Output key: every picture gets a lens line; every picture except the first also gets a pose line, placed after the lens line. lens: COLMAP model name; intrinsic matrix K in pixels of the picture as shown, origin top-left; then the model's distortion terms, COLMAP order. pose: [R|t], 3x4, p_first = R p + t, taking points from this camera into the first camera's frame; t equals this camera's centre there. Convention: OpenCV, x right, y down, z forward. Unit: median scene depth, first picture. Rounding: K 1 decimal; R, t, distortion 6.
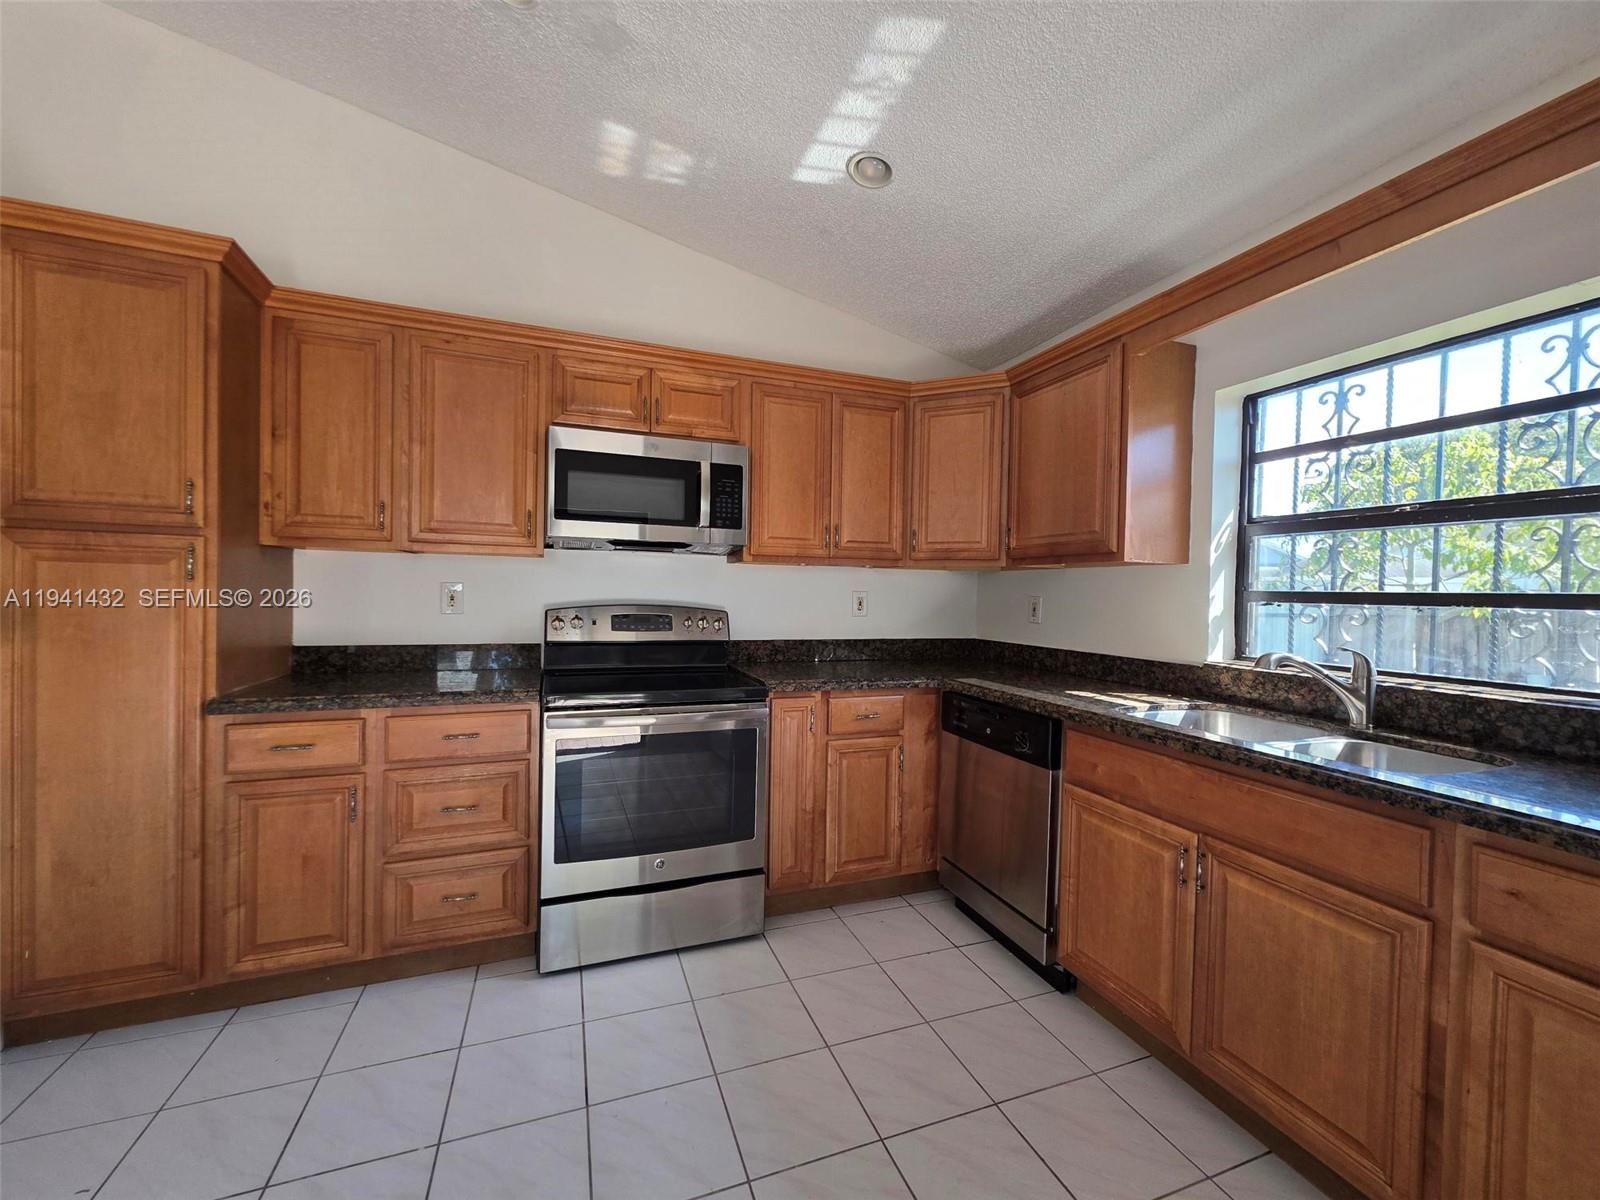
lens RADIAL K [[635.2, 0, 796.7], [0, 635.2, 601.5], [0, 0, 1]] dist [0.003898, -0.000681]
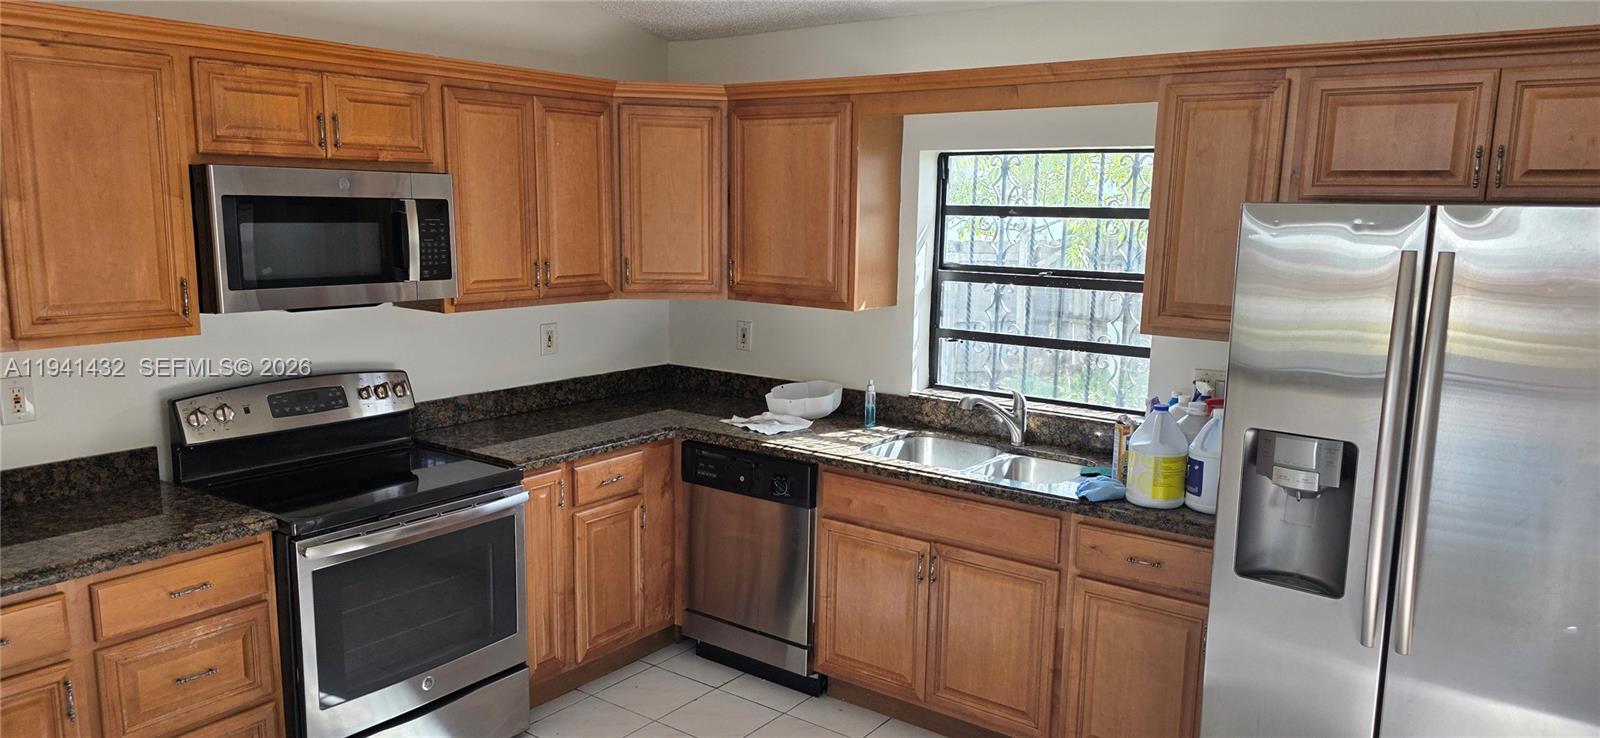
lens RADIAL K [[1068.2, 0, 812.2], [0, 1068.2, 379.3], [0, 0, 1]] dist [0.056402, -0.050319]
pose [[0.832897, -0.095865, 0.545062, -0.525860], [0.008108, 0.986891, 0.161183, -0.231815], [-0.553368, -0.129830, 0.822756, -0.456018]]
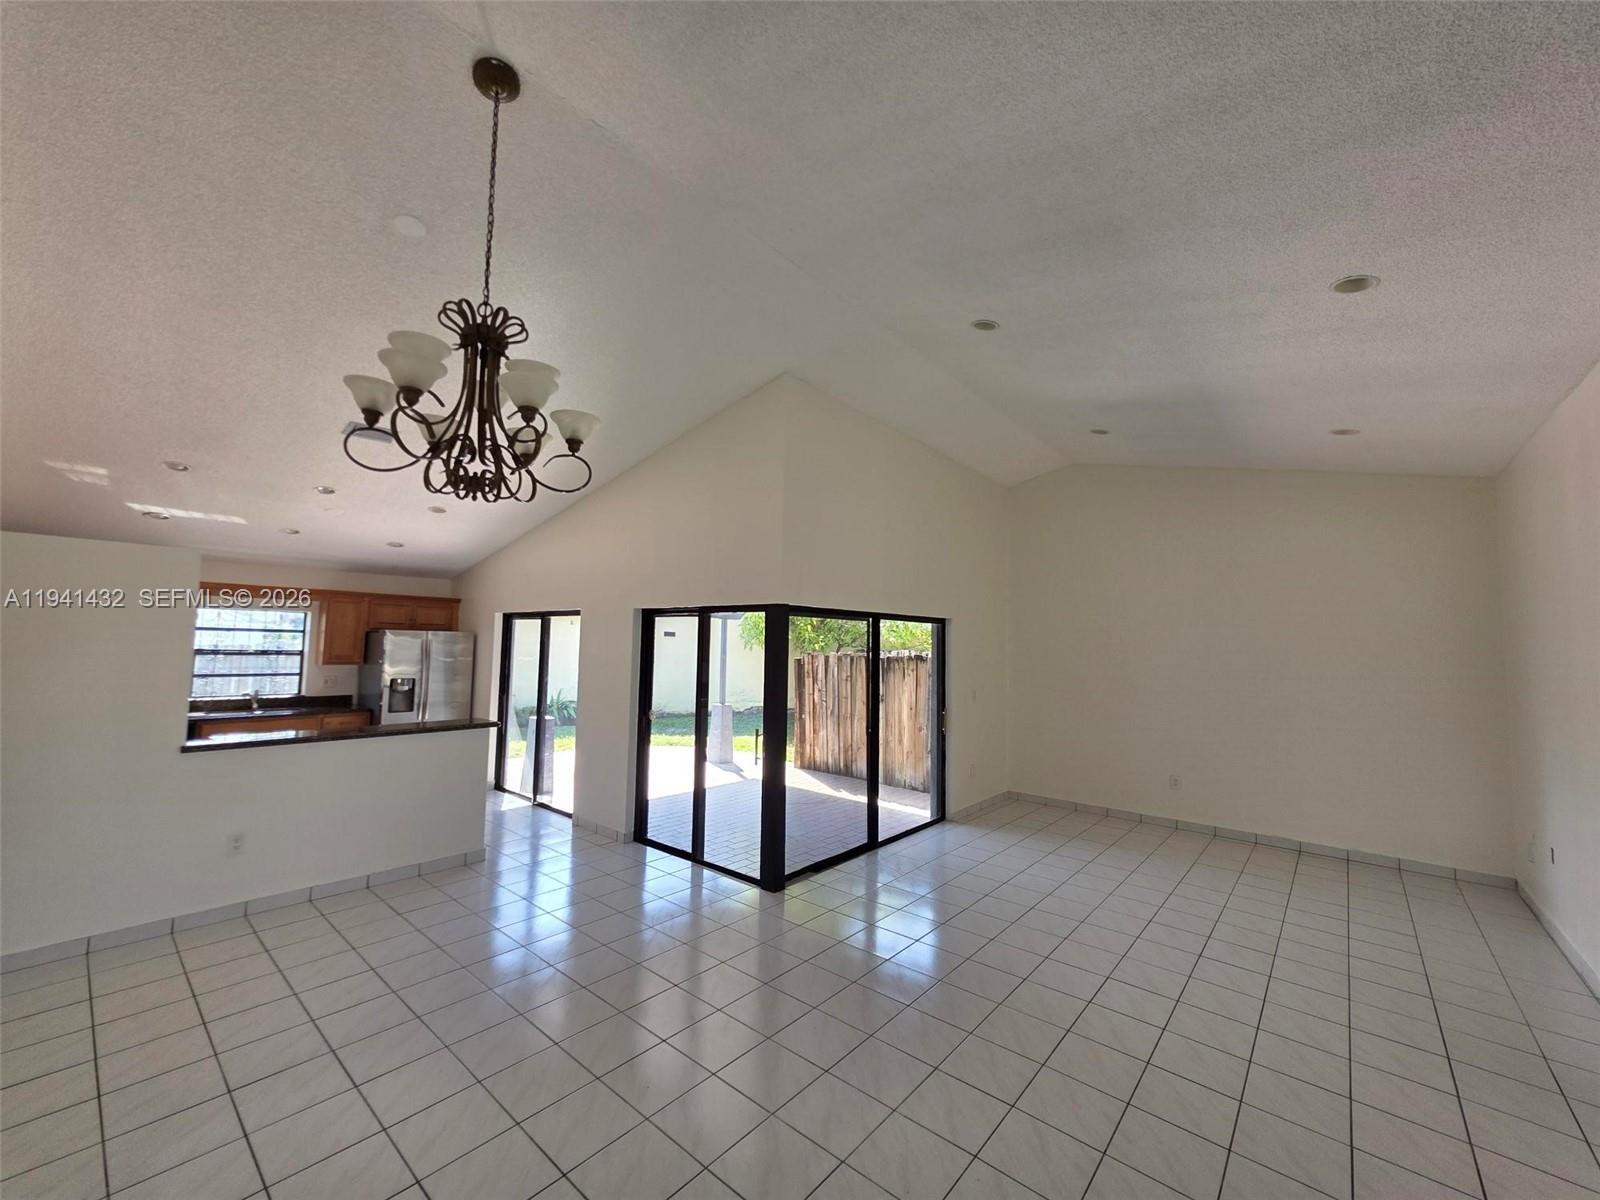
lens RADIAL K [[635.2, 0, 793.5], [0, 635.2, 605.9], [0, 0, 1]] dist [0.003898, -0.000681]
pose [[-0.484269, 0.030380, 0.874392, -3.136280], [-0.013047, 0.999035, -0.041936, -0.238625], [-0.874822, -0.031717, -0.483405, 0.014468]]
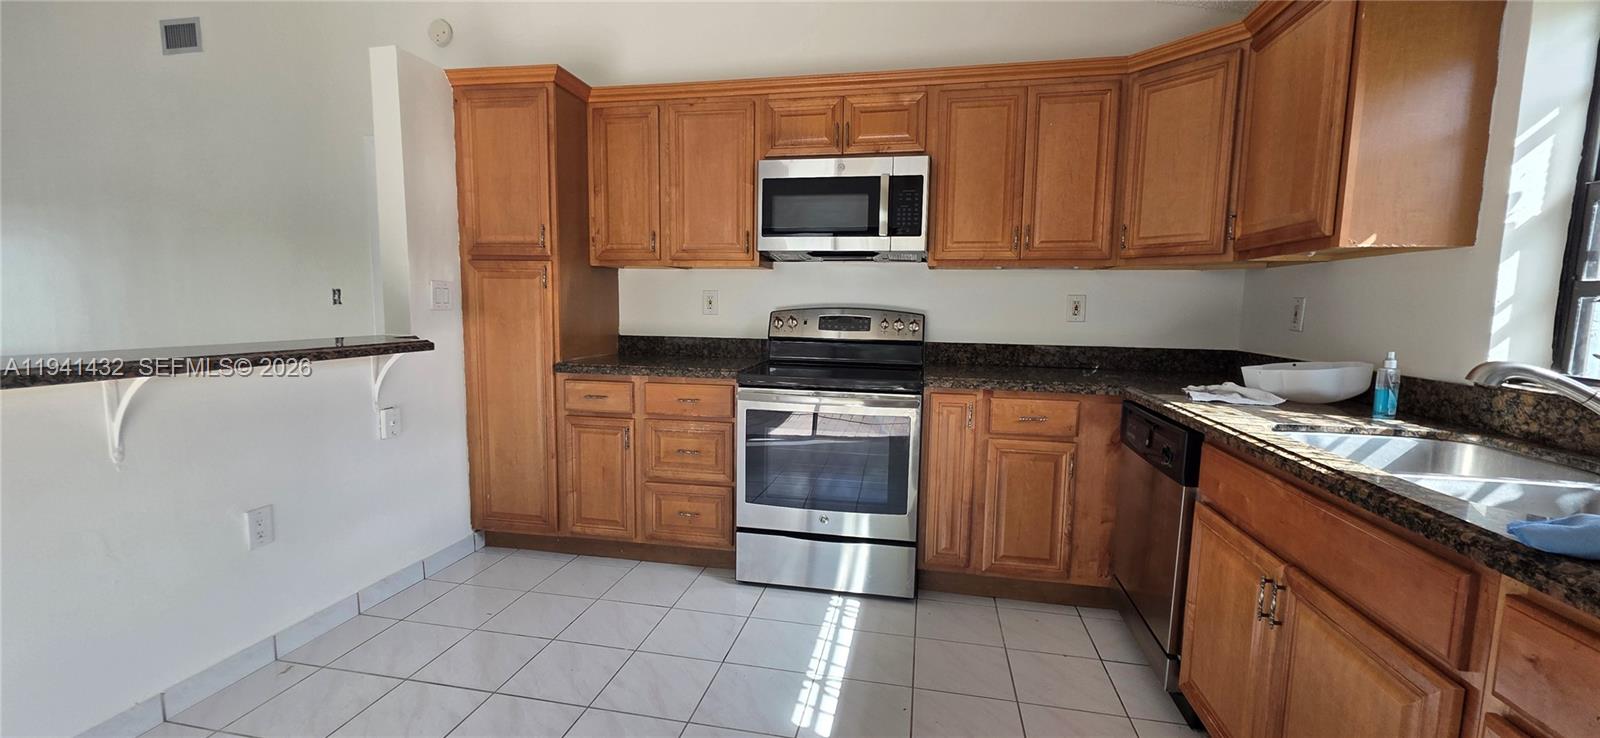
lens RADIAL K [[636.1, 0, 795.6], [0, 636.1, 372.0], [0, 0, 1]] dist [0.002901, -0.000647]
pose [[0.848779, 0.050948, -0.526287, 0.350279], [-0.006534, 0.996282, 0.085909, 0.026760], [0.528707, -0.069479, 0.845956, -0.036269]]
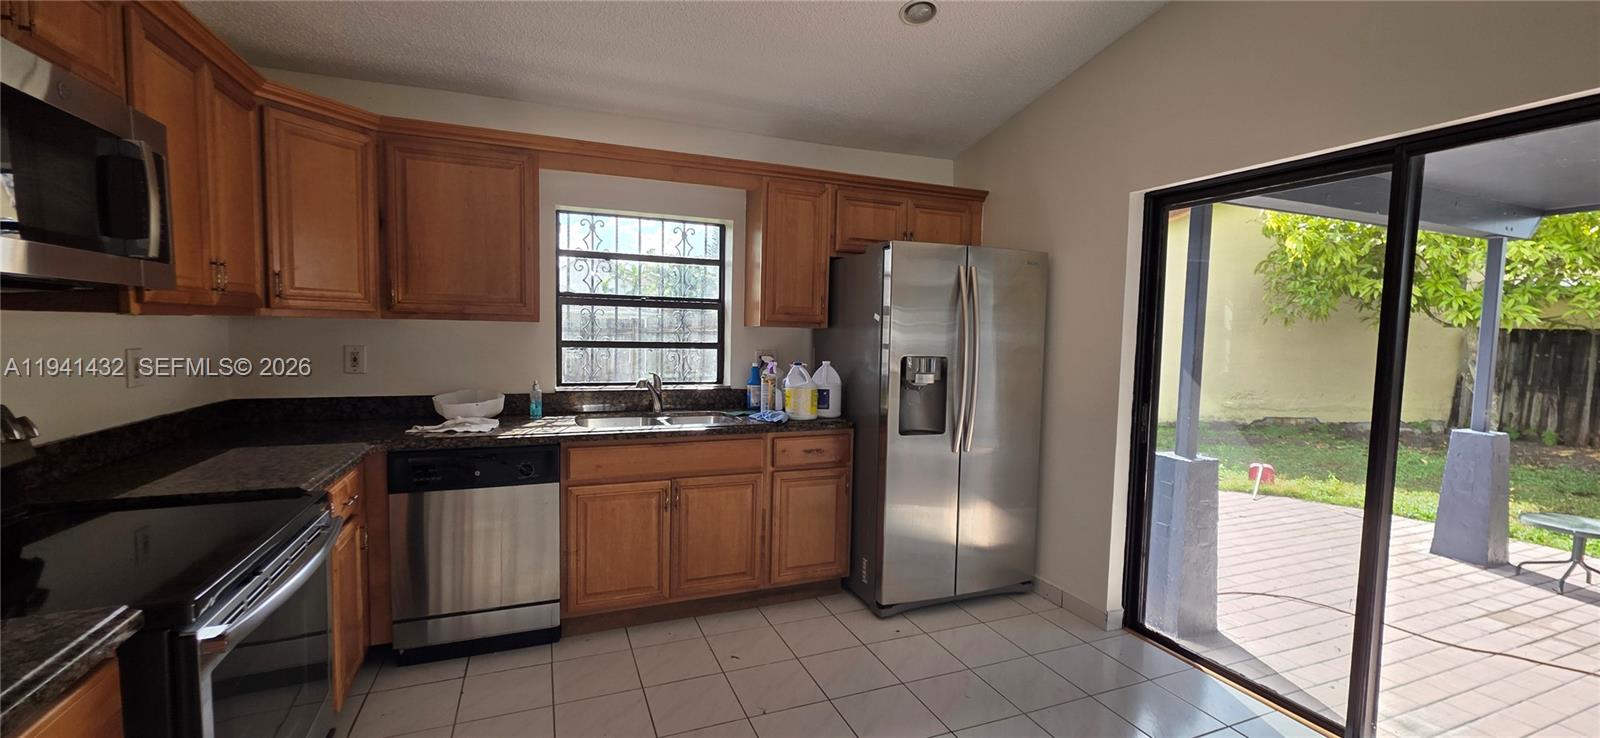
lens RADIAL K [[636.1, 0, 796.5], [0, 636.1, 374.3], [0, 0, 1]] dist [0.002901, -0.000647]
pose [[-0.035444, -0.088354, 0.995458, -0.817575], [-0.003855, 0.996089, 0.088273, -0.071170], [-0.999364, -0.000709, -0.035646, 0.482000]]
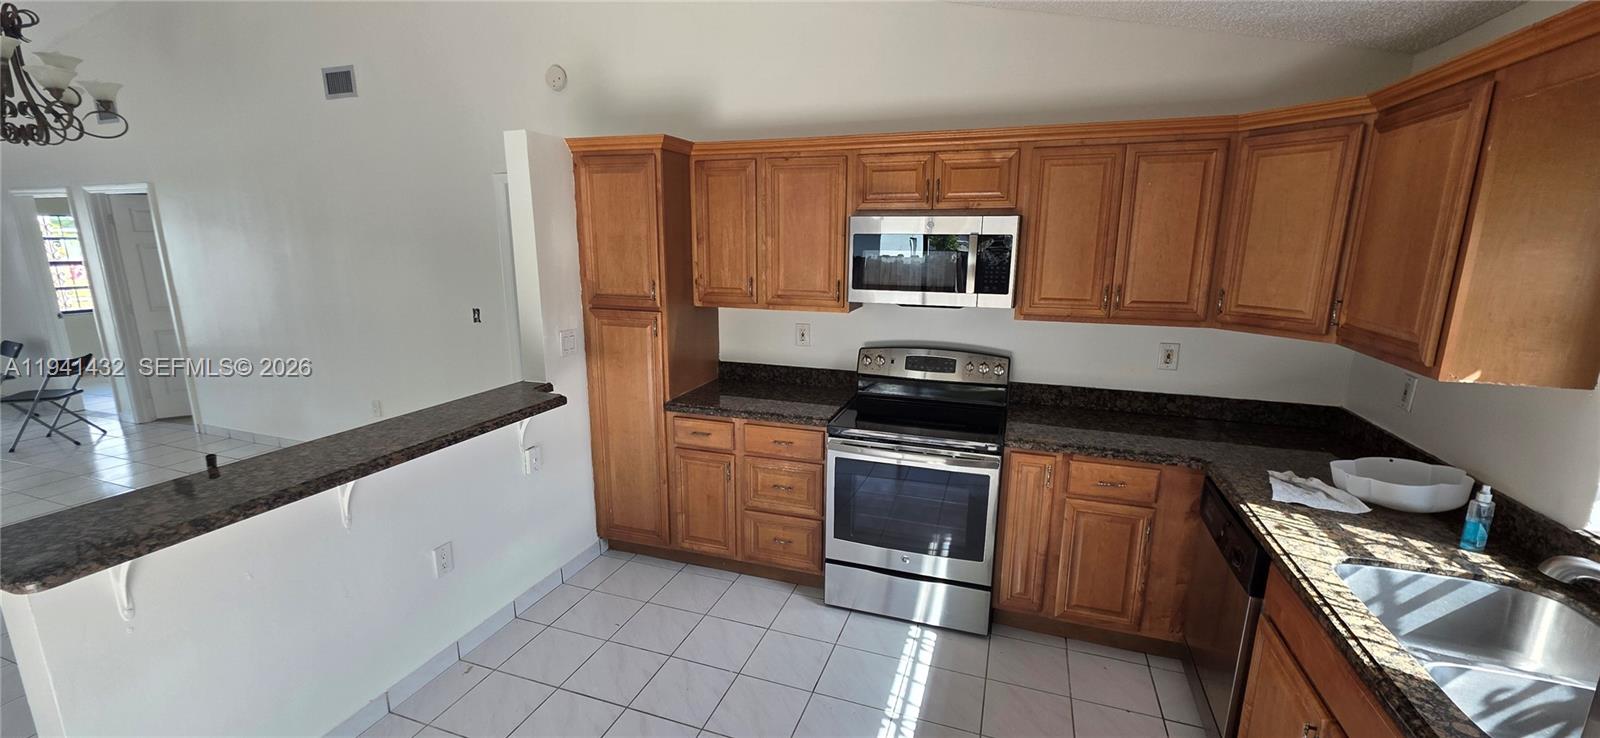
lens RADIAL K [[636.1, 0, 794.6], [0, 636.1, 372.8], [0, 0, 1]] dist [0.002901, -0.000647]
pose [[0.766421, 0.119495, -0.631126, 0.384815], [-0.000375, 0.982627, 0.185592, -0.208029], [0.642339, -0.142004, 0.753151, -0.090681]]
